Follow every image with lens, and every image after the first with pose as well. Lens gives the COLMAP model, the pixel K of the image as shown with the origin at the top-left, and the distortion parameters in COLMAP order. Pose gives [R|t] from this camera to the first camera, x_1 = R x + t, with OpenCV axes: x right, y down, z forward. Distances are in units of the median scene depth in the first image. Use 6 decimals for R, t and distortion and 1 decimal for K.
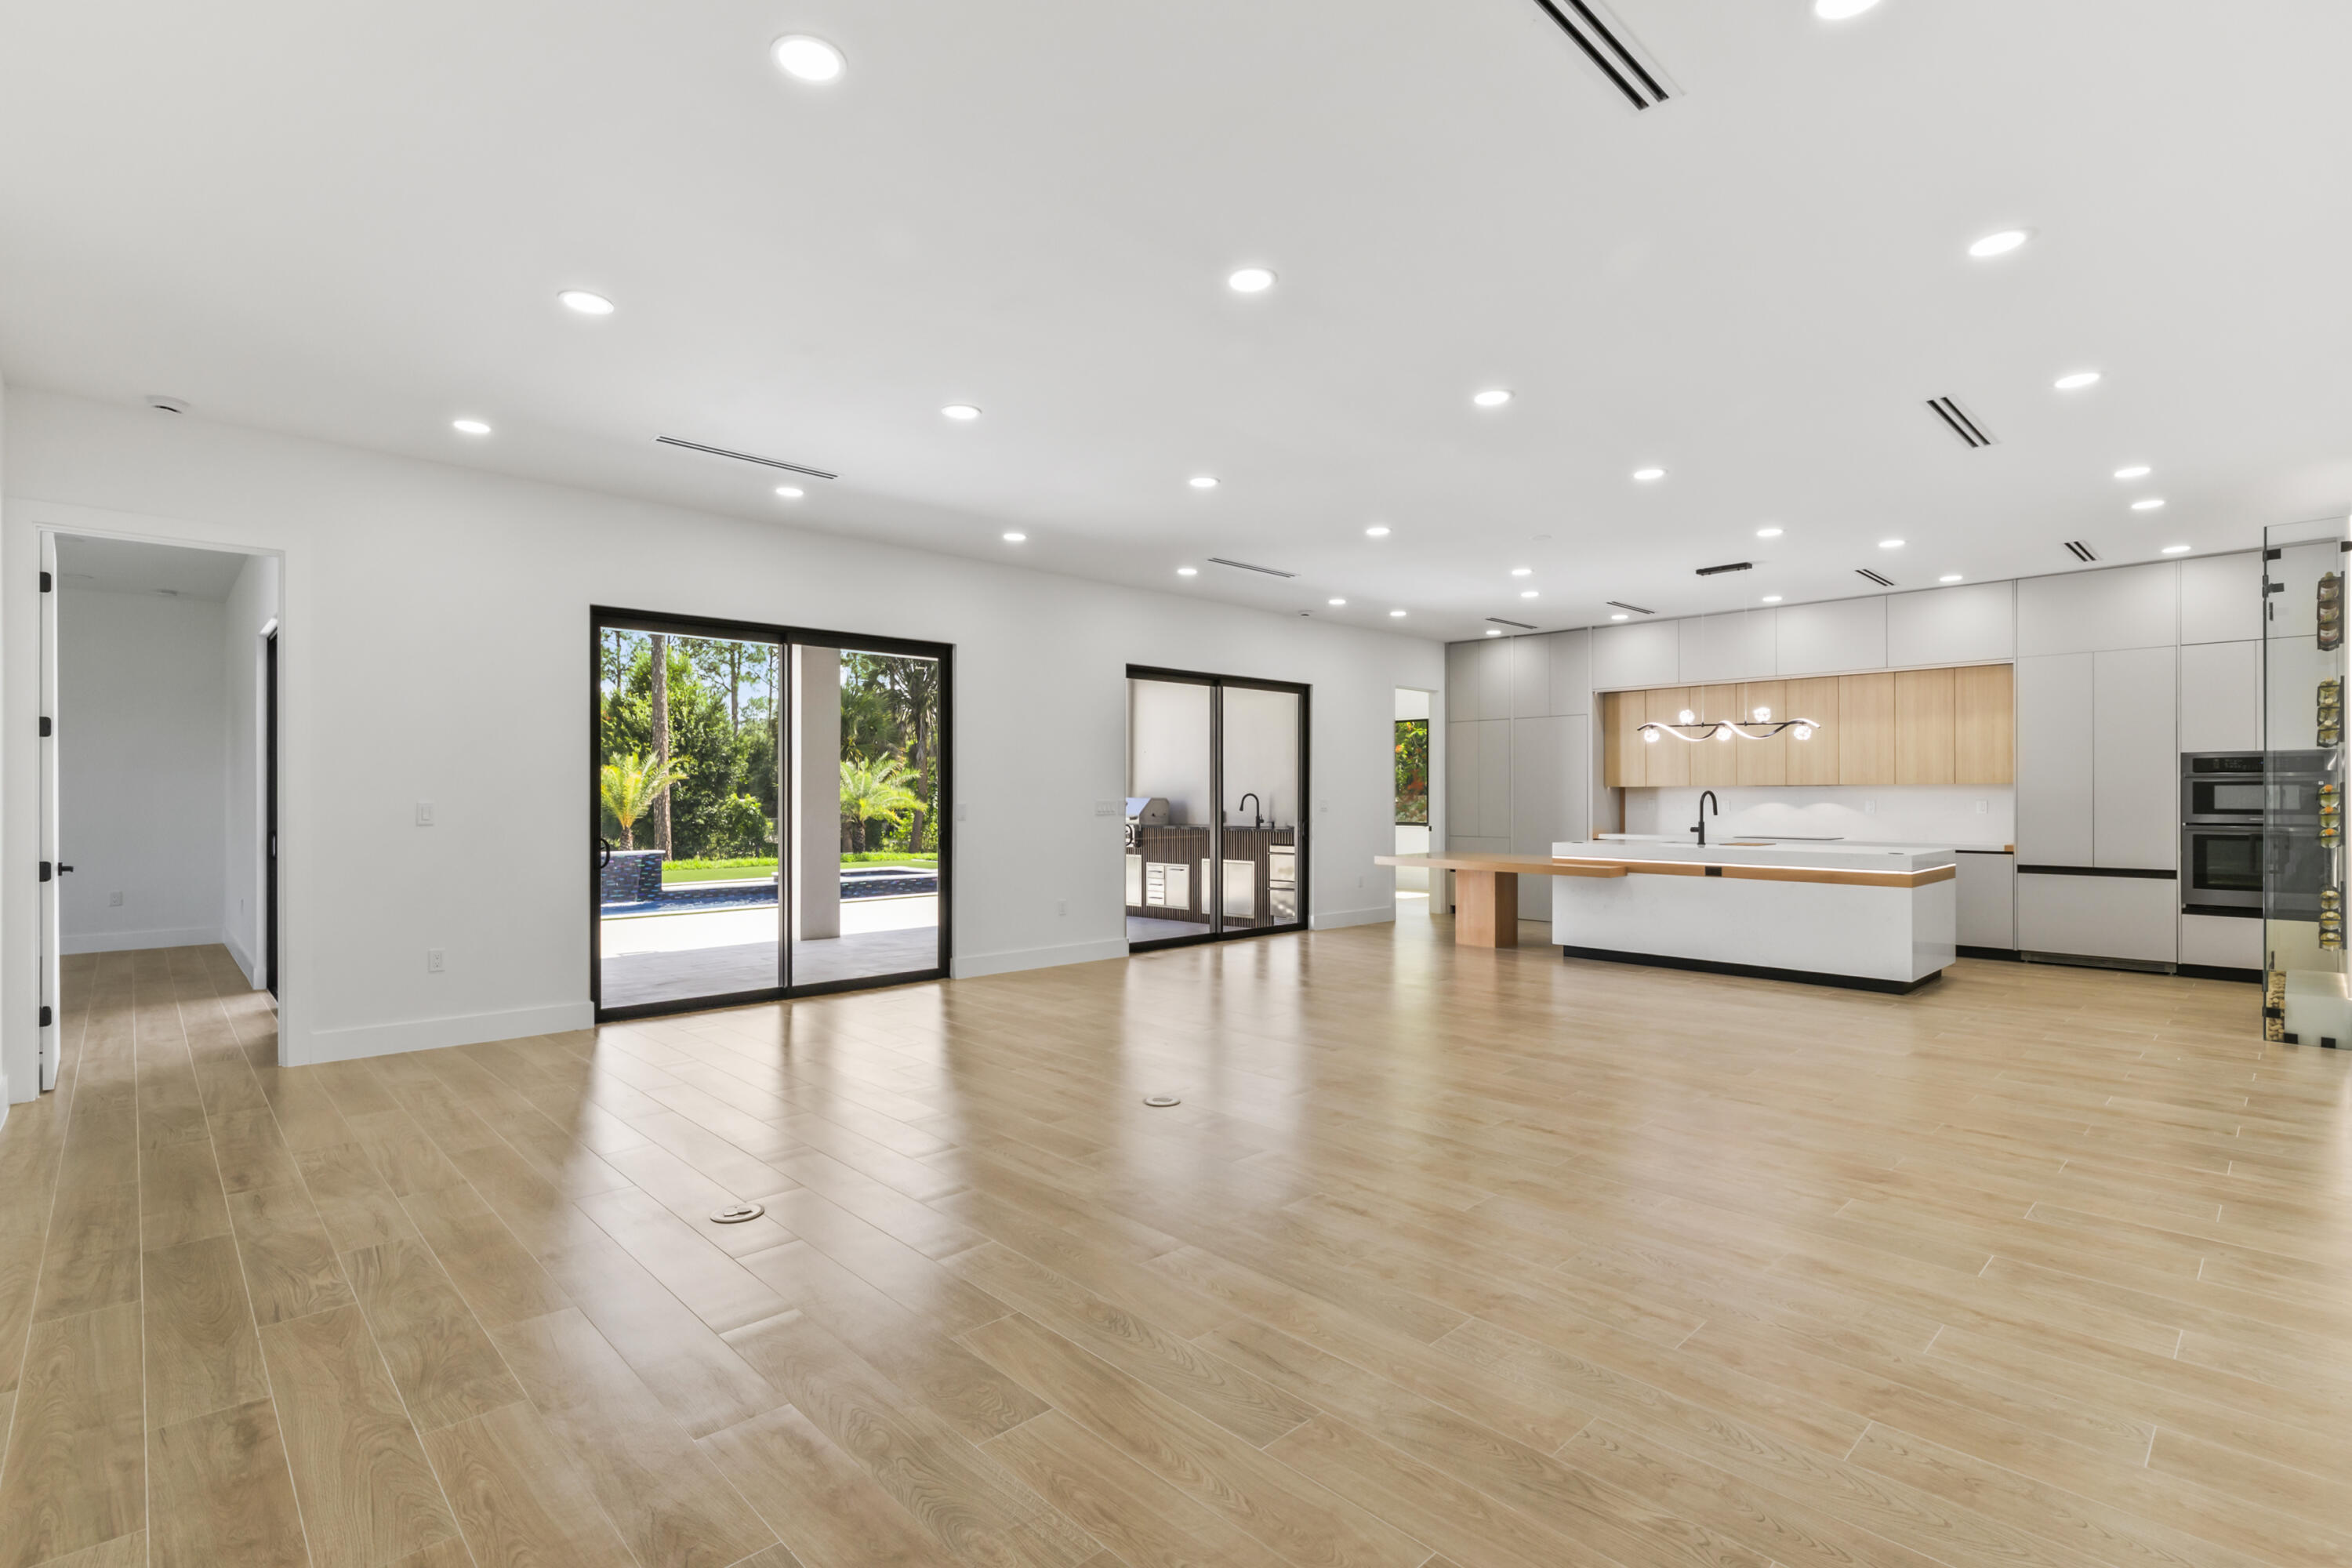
lens RADIAL K [[1103.5, 0, 1142.9], [0, 1103.5, 794.3], [0, 0, 1]] dist [-0.010085, 0.004140]
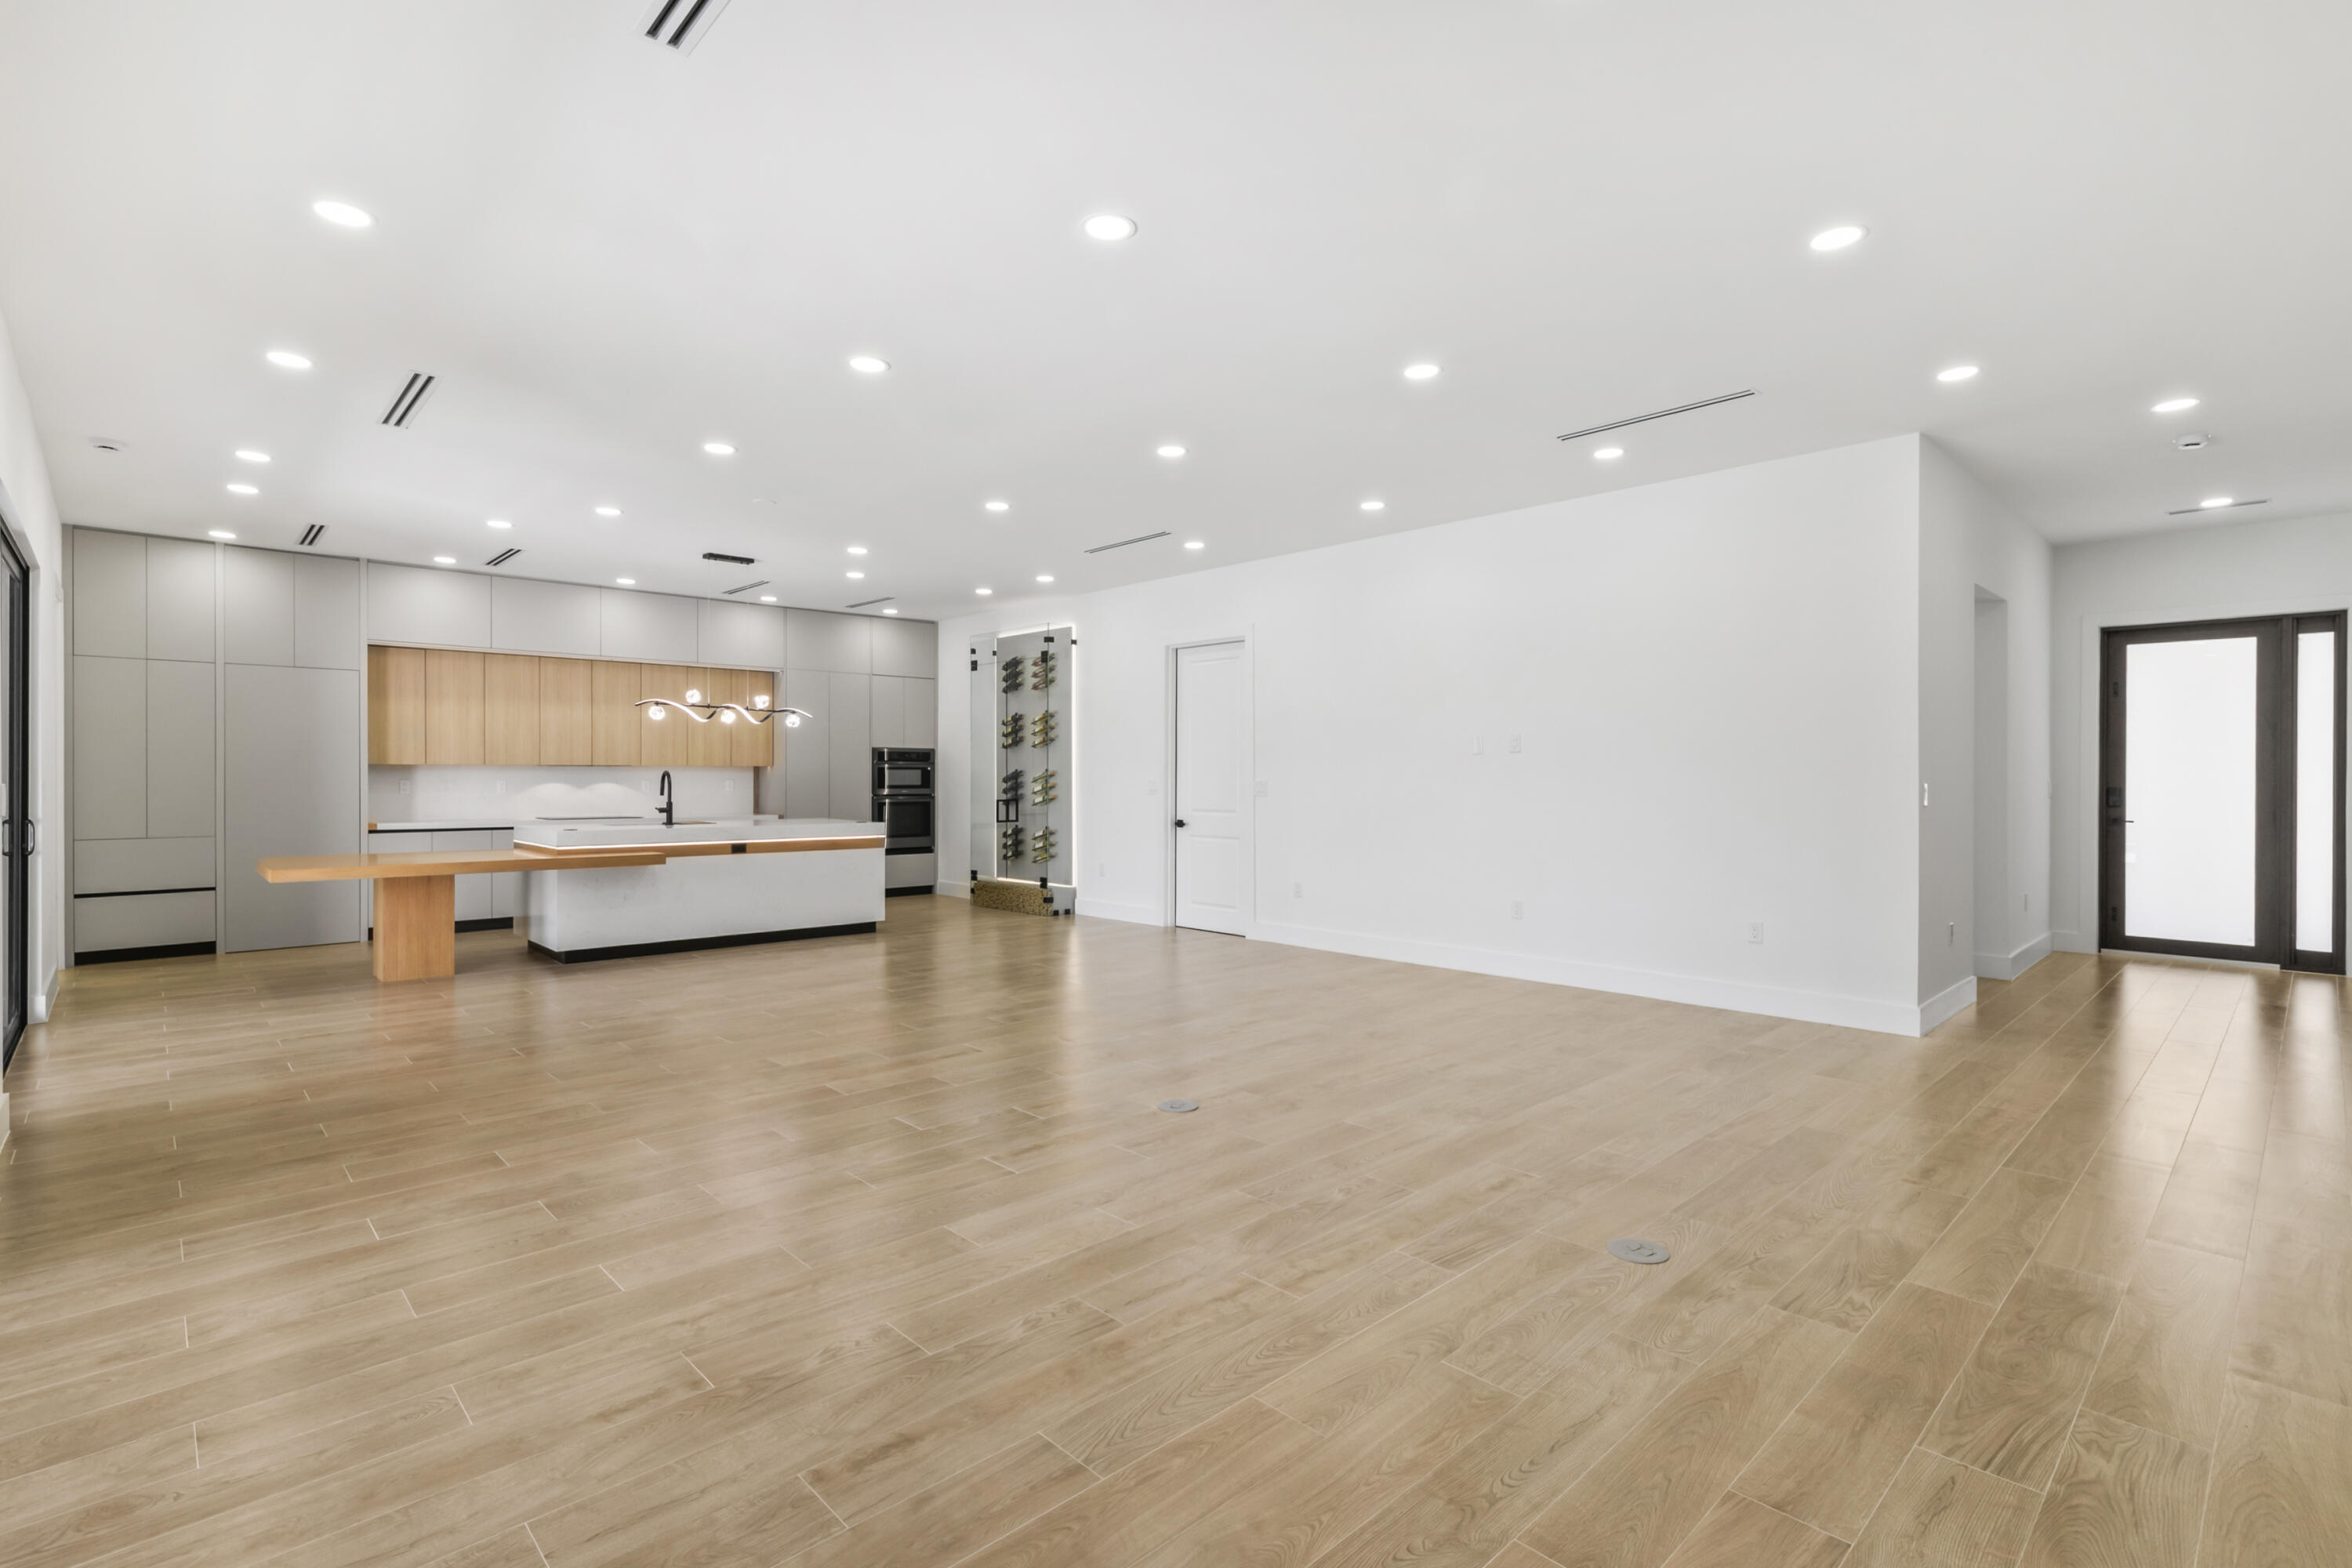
lens RADIAL K [[1103.5, 0, 1183.7], [0, 1103.5, 779.6], [0, 0, 1]] dist [-0.010085, 0.004140]
pose [[-0.022479, -0.001983, 0.999745, -0.498387], [-0.004881, 0.999986, 0.001874, 0.000687], [-0.999735, -0.004838, -0.022488, 0.555668]]
